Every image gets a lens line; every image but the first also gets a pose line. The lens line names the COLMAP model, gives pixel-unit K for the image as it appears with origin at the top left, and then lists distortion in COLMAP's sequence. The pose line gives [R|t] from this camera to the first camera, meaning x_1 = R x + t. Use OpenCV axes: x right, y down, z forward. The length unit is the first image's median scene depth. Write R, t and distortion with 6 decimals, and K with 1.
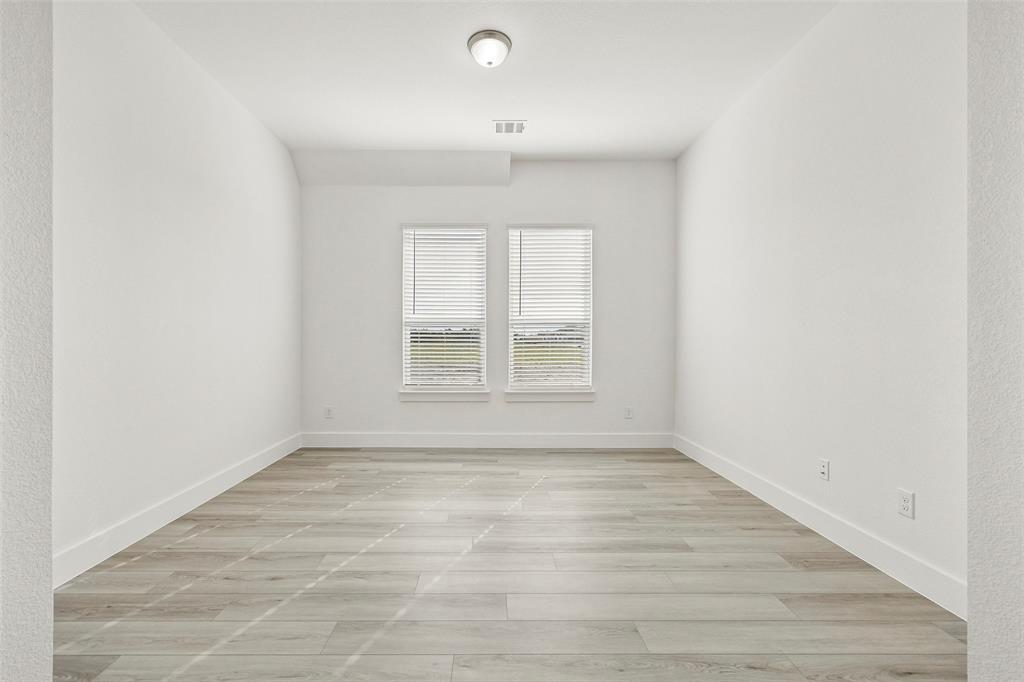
lens RADIAL K [[432.7, 0, 510.3], [0, 432.7, 343.4], [0, 0, 1]] dist [-0.000014, 0.000926]
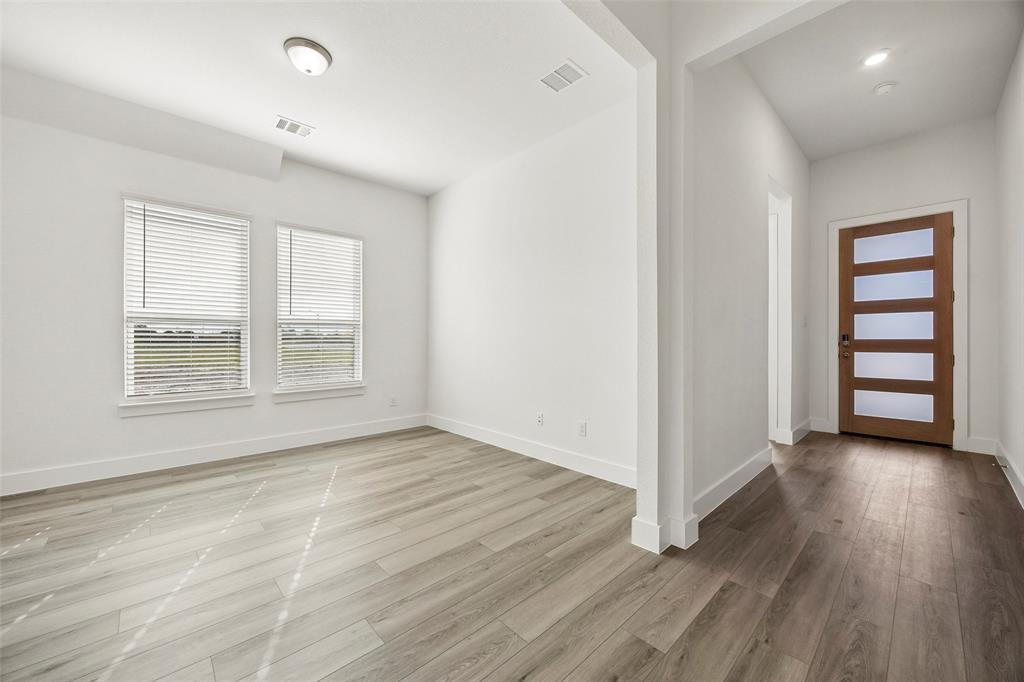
lens RADIAL K [[394.3, 0, 510.8], [0, 394.3, 342.4], [0, 0, 1]] dist [-0.007599, 0.000185]
pose [[0.726458, -0.005105, 0.687192, -0.261275], [0.004530, 0.999986, 0.002640, -0.002243], [-0.687196, 0.001195, 0.726471, -0.005217]]
